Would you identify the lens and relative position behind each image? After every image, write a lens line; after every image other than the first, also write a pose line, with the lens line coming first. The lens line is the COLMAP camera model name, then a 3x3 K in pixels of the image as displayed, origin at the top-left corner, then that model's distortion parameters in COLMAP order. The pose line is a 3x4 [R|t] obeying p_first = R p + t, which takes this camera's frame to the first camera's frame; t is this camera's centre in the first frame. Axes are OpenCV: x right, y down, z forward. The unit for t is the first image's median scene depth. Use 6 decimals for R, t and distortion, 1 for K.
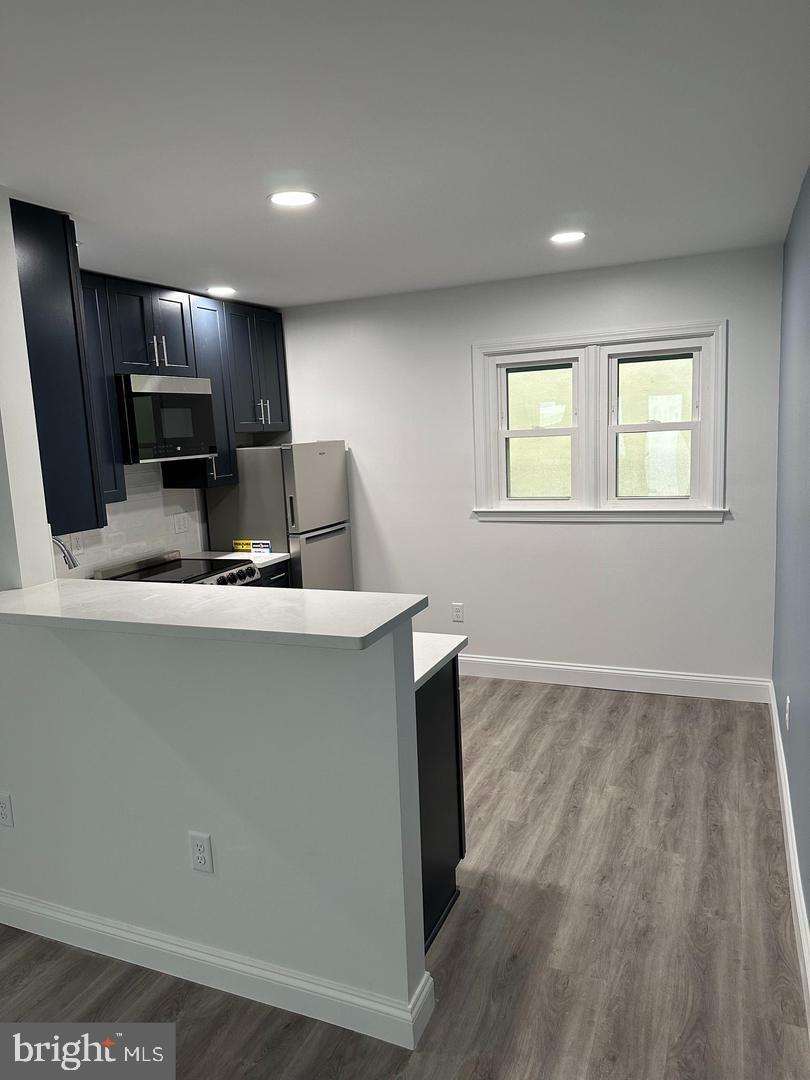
lens RADIAL K [[714.3, 0, 405.0], [0, 714.3, 540.0], [0, 0, 1]] dist [0.037097, -0.023051]
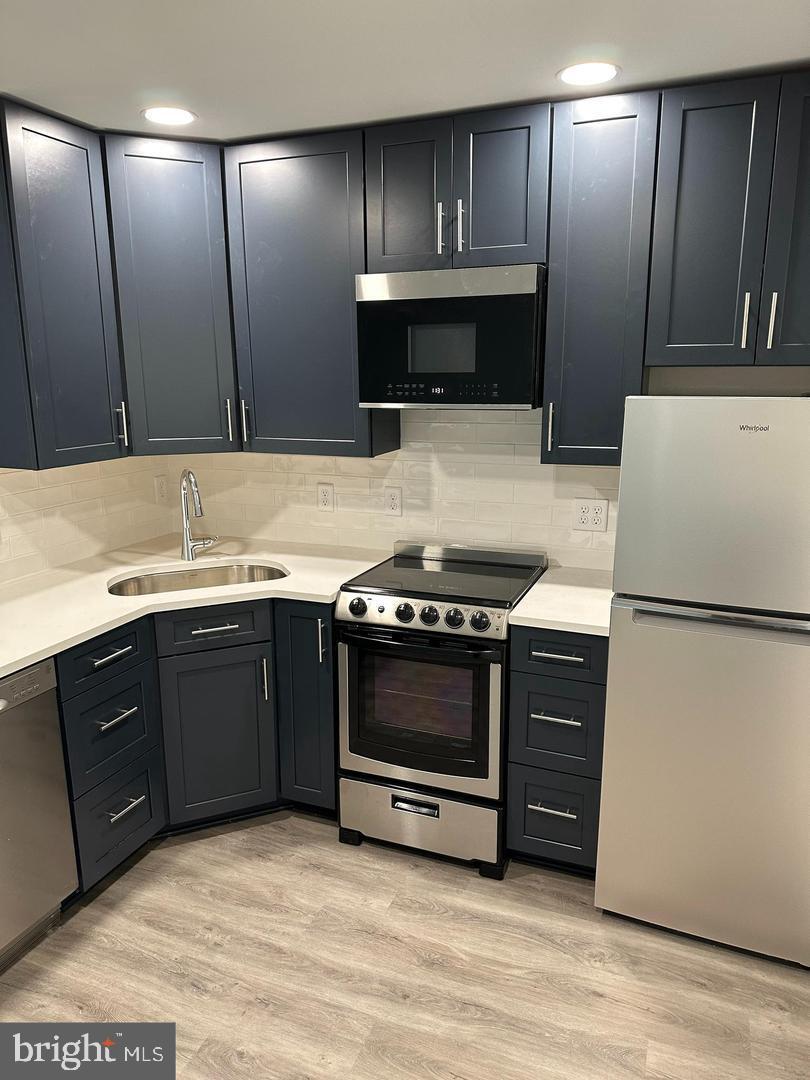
lens RADIAL K [[744.8, 0, 405.0], [0, 744.8, 540.0], [0, 0, 1]] dist [0.134000, -0.212702]
pose [[0.066818, 0.269021, -0.960814, 0.315201], [-0.151045, 0.954595, 0.256776, -0.157875], [0.986266, 0.127969, 0.104418, 0.877945]]
